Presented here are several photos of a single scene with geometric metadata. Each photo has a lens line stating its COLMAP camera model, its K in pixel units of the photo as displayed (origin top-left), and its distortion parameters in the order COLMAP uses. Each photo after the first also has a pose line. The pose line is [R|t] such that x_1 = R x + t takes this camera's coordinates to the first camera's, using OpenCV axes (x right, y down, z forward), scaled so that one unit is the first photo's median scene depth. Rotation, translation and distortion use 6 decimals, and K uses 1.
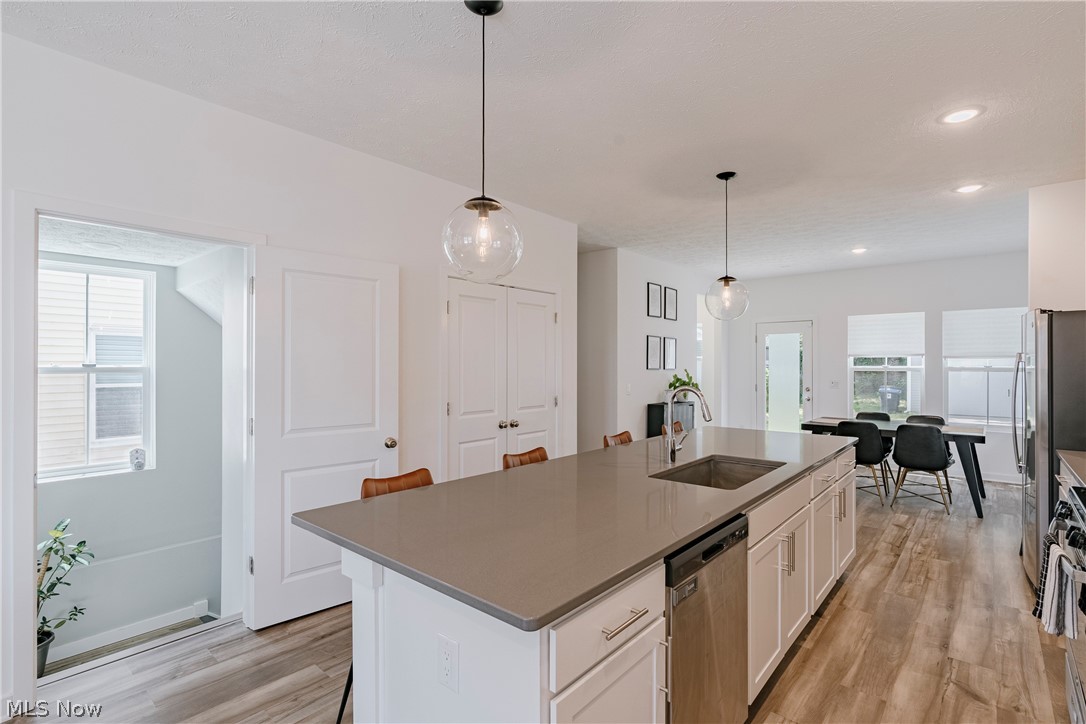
lens RADIAL K [[512.7, 0, 552.1], [0, 512.7, 361.5], [0, 0, 1]] dist [-0.002378, -0.000125]
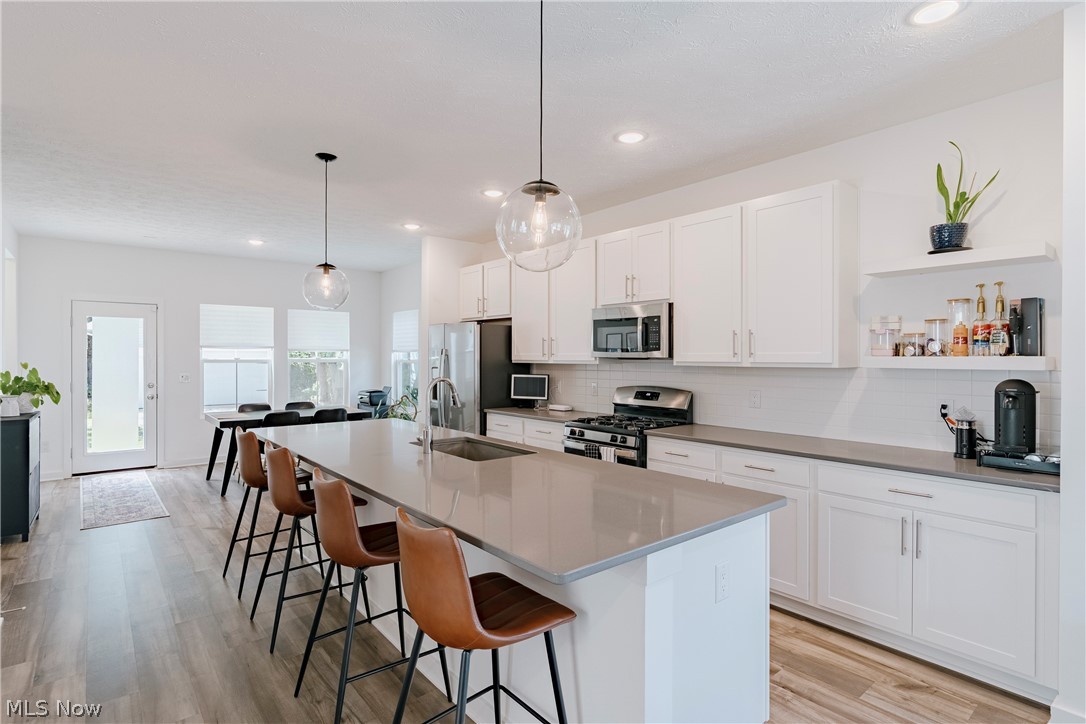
lens RADIAL K [[546.0, 0, 543.0], [0, 546.0, 362.0], [0, 0, 1]] dist [-0.001850, -0.000696]
pose [[0.172156, -0.009495, 0.985024, -0.536174], [-0.006831, 0.999918, 0.010833, 0.002439], [-0.985046, -0.008594, 0.172077, 0.388253]]
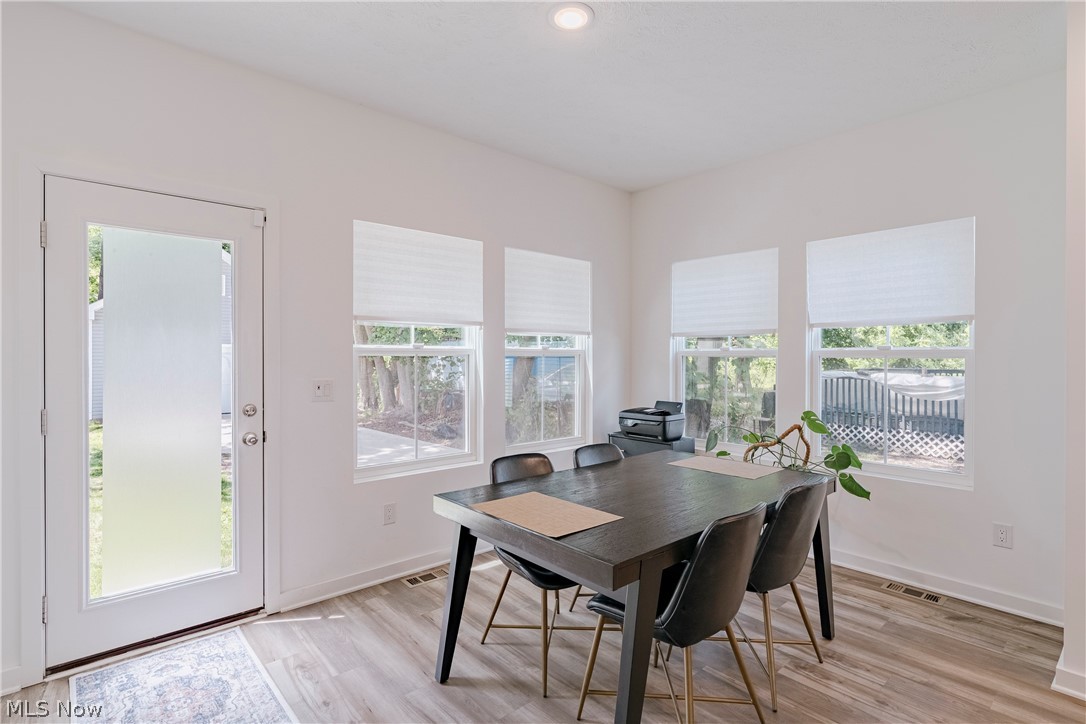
lens RADIAL K [[526.2, 0, 543.0], [0, 526.2, 362.0], [0, 0, 1]] dist [-0.003169, 0.000251]
pose [[0.125287, -0.007052, 0.992095, 0.332943], [-0.002663, 0.999969, 0.007444, 0.036037], [-0.992117, -0.003575, 0.125265, 1.453738]]
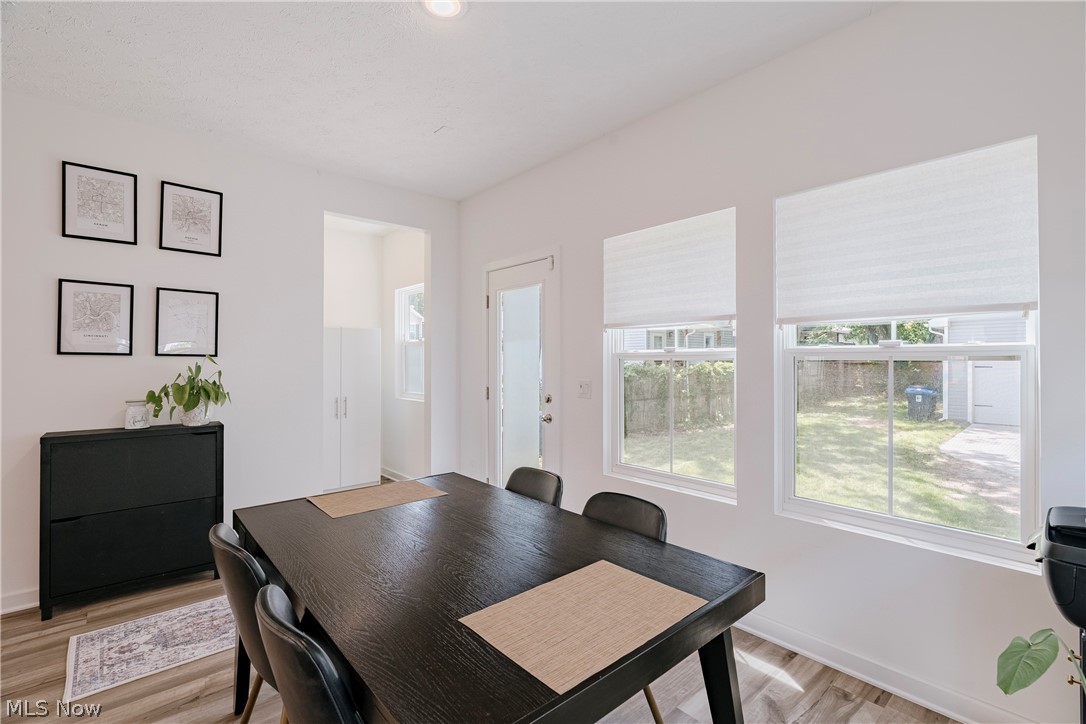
lens RADIAL K [[497.8, 0, 543.0], [0, 497.8, 362.0], [0, 0, 1]] dist [-0.004319, -0.000479]
pose [[0.990308, 0.001241, -0.138884, 1.060334], [0.000372, 0.999933, 0.011590, 0.026609], [0.138889, -0.011530, 0.990241, 1.009236]]
